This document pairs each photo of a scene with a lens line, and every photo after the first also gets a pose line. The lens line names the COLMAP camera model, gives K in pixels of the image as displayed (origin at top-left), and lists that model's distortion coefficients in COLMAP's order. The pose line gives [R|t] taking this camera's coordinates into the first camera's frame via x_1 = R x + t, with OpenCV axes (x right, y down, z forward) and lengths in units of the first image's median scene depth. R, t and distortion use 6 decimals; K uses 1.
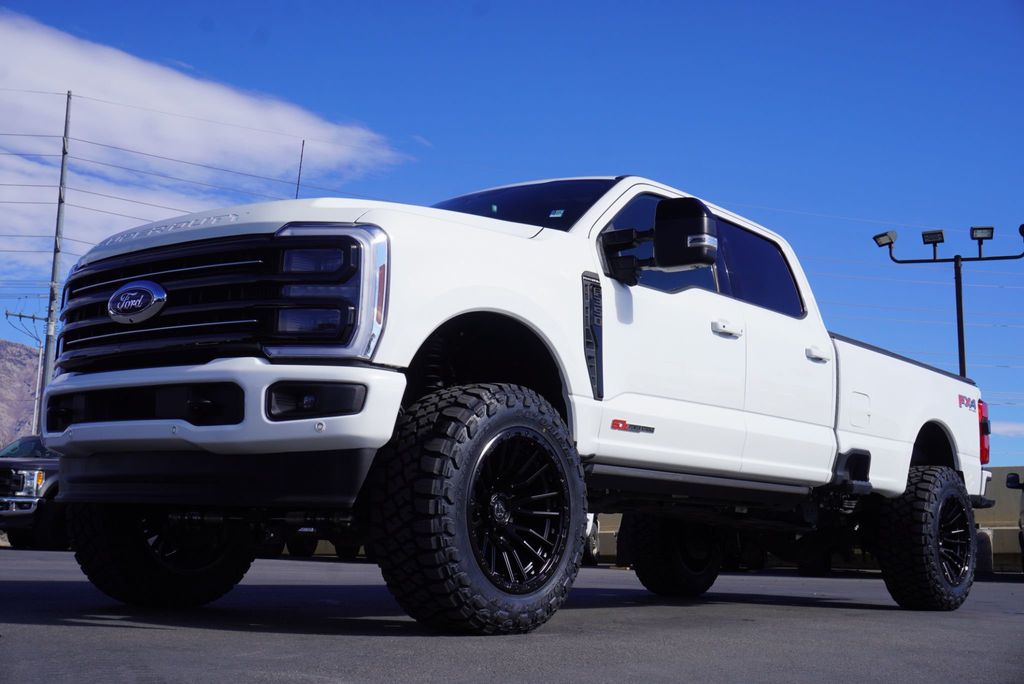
lens RADIAL K [[1257.9, 0, 518.6], [0, 1257.9, 343.3], [0, 0, 1]] dist [0.017320, 0.000000]
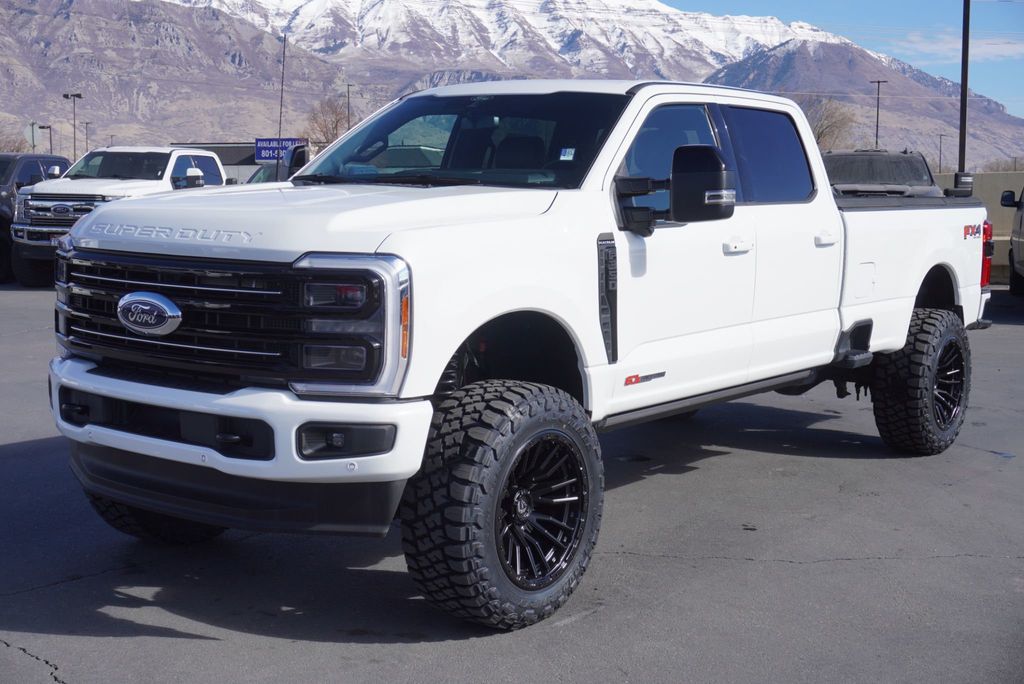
lens RADIAL K [[1367.9, 0, 515.2], [0, 1367.9, 339.3], [0, 0, 1]] dist [0.028929, 0.000000]
pose [[0.999328, -0.018177, 0.031830, -0.049028], [0.008988, 0.963388, 0.267961, -0.271780], [-0.035535, -0.267495, 0.962904, -0.035127]]
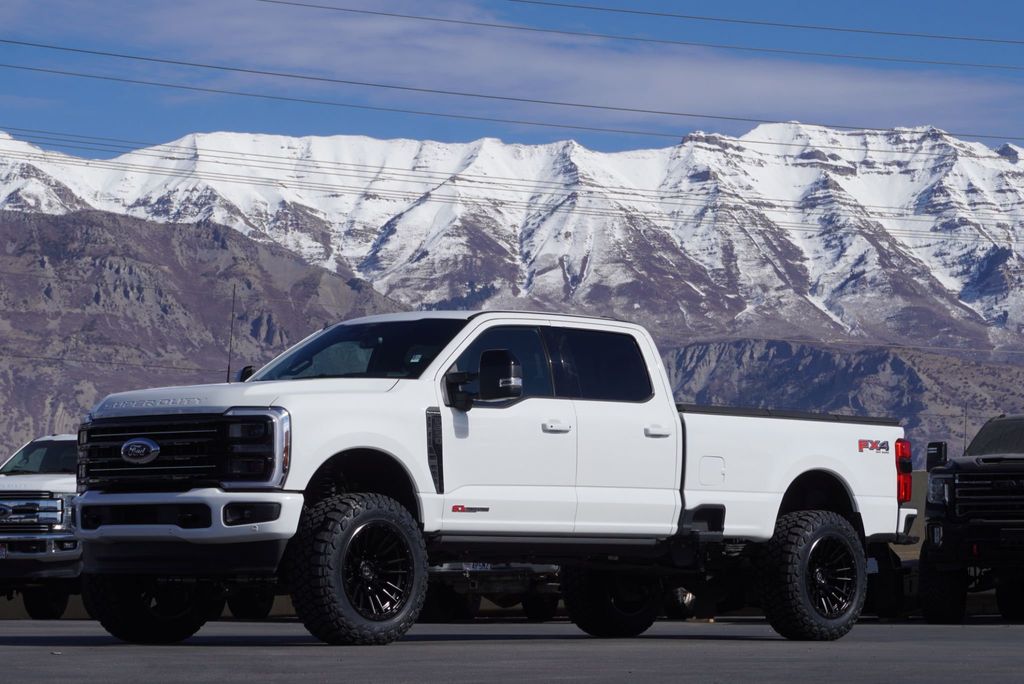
lens RADIAL K [[3091.3, 0, 505.3], [0, 3091.3, 343.2], [0, 0, 1]] dist [0.230357, 0.000000]
pose [[0.995889, -0.034094, -0.083926, 0.467131], [0.040377, 0.996415, 0.074342, -0.414029], [0.081091, -0.077425, 0.993695, -2.699143]]
